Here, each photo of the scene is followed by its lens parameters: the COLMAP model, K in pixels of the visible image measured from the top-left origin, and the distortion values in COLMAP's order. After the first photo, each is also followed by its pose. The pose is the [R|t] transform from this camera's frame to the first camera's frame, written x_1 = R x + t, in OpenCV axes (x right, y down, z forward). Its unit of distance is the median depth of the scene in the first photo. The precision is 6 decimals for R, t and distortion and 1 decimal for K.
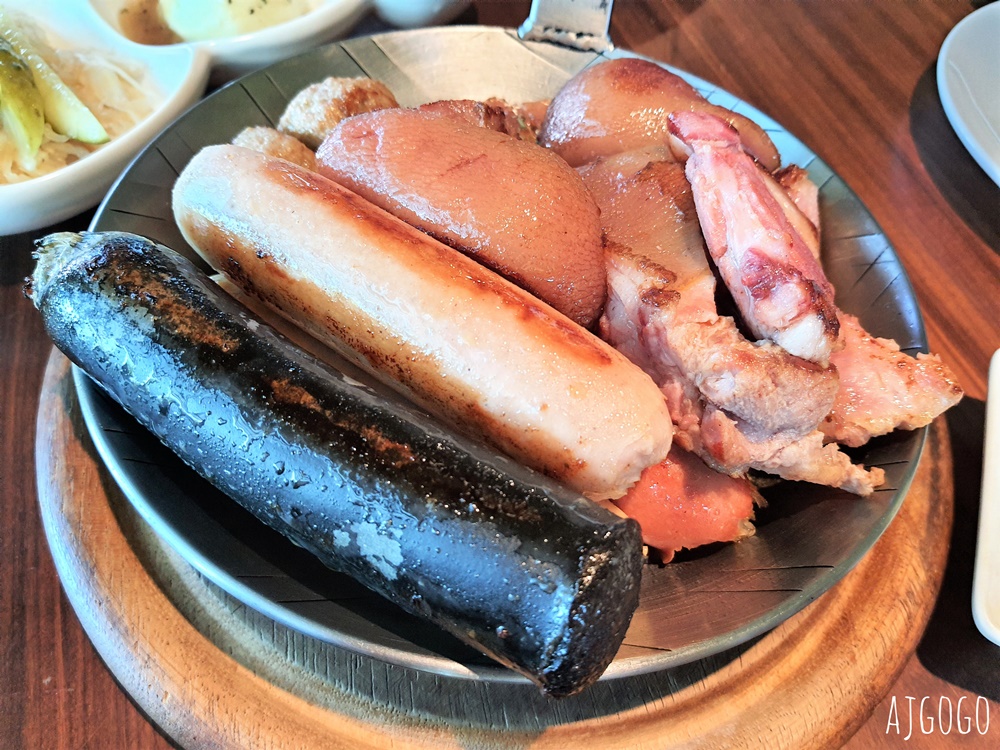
lens RADIAL K [[826.6, 0, 500.0], [0, 826.6, 375.0], [0, 0, 1]] dist [0.005412, 0.003971]
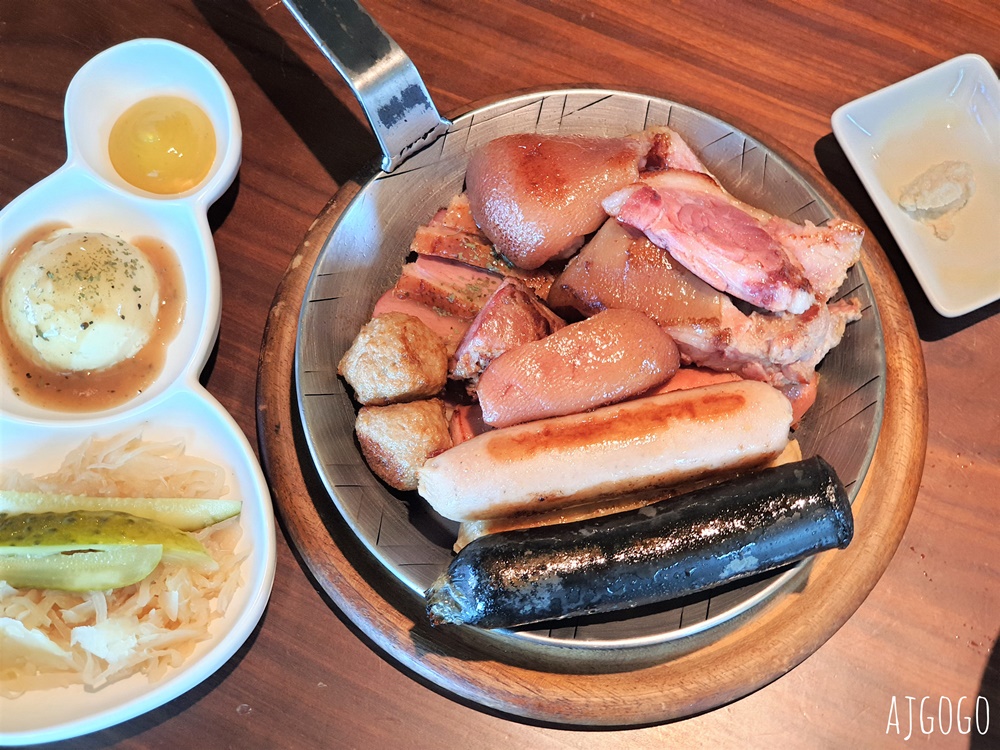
lens RADIAL K [[1510.7, 0, 500.0], [0, 1510.7, 375.0], [0, 0, 1]] dist [-0.000831, -0.022659]
pose [[0.682945, -0.715847, 0.145425, -0.540944], [0.638577, 0.681749, 0.356984, -1.252123], [-0.354689, -0.150935, 0.922721, -1.476481]]
